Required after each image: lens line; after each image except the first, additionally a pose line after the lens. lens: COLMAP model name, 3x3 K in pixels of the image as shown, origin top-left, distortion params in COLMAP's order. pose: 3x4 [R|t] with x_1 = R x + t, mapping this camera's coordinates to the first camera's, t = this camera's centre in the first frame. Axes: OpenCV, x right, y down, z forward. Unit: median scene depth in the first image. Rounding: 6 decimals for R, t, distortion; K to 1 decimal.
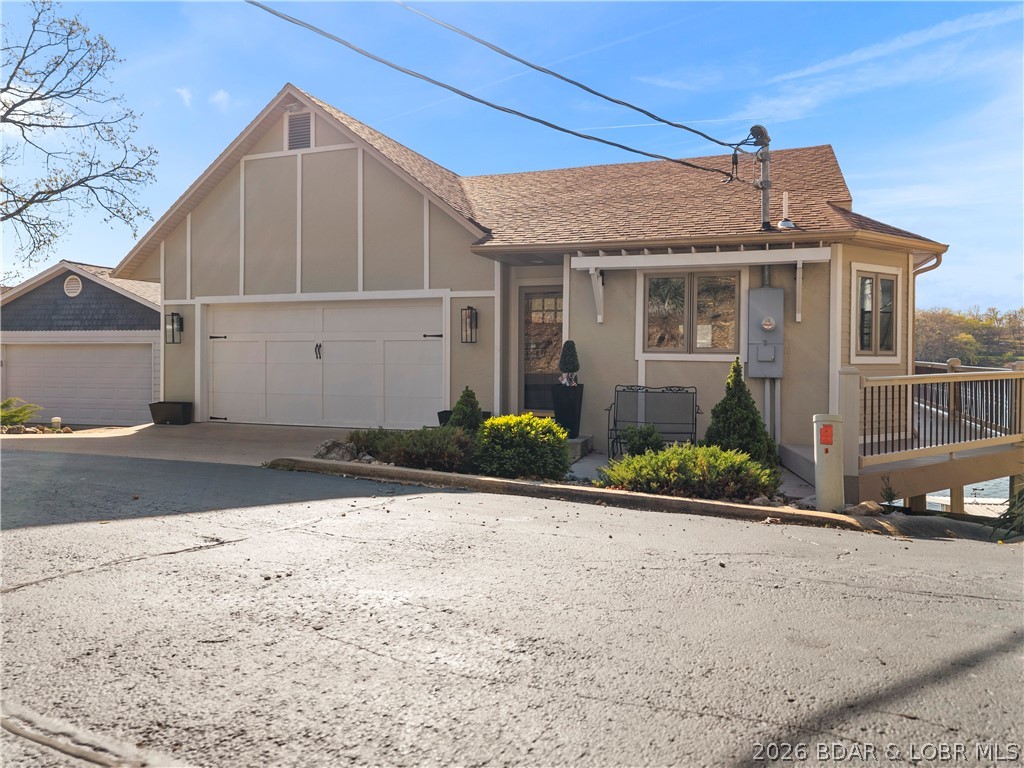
lens RADIAL K [[687.3, 0, 514.7], [0, 687.3, 381.2], [0, 0, 1]] dist [-0.004014, -0.010166]
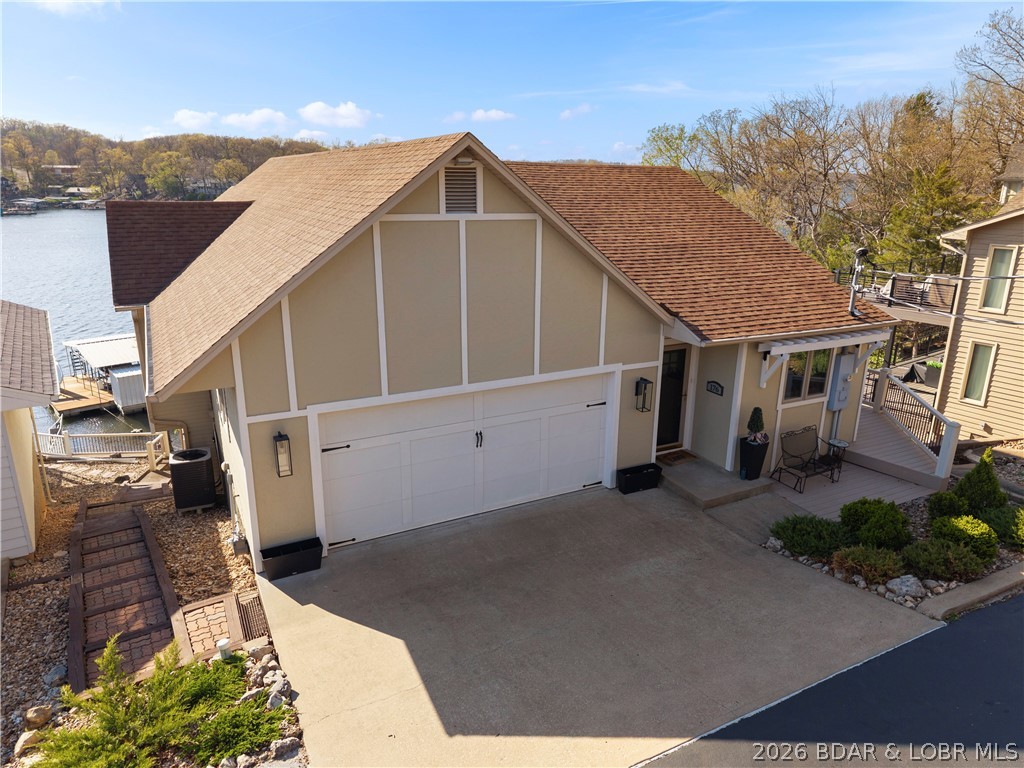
lens RADIAL K [[687.3, 0, 509.3], [0, 687.3, 386.3], [0, 0, 1]] dist [-0.004014, -0.010166]
pose [[0.676525, -0.221030, 0.702467, -0.935116], [0.015798, 0.958031, 0.286229, -0.393437], [-0.736250, -0.182544, 0.651624, 0.417393]]
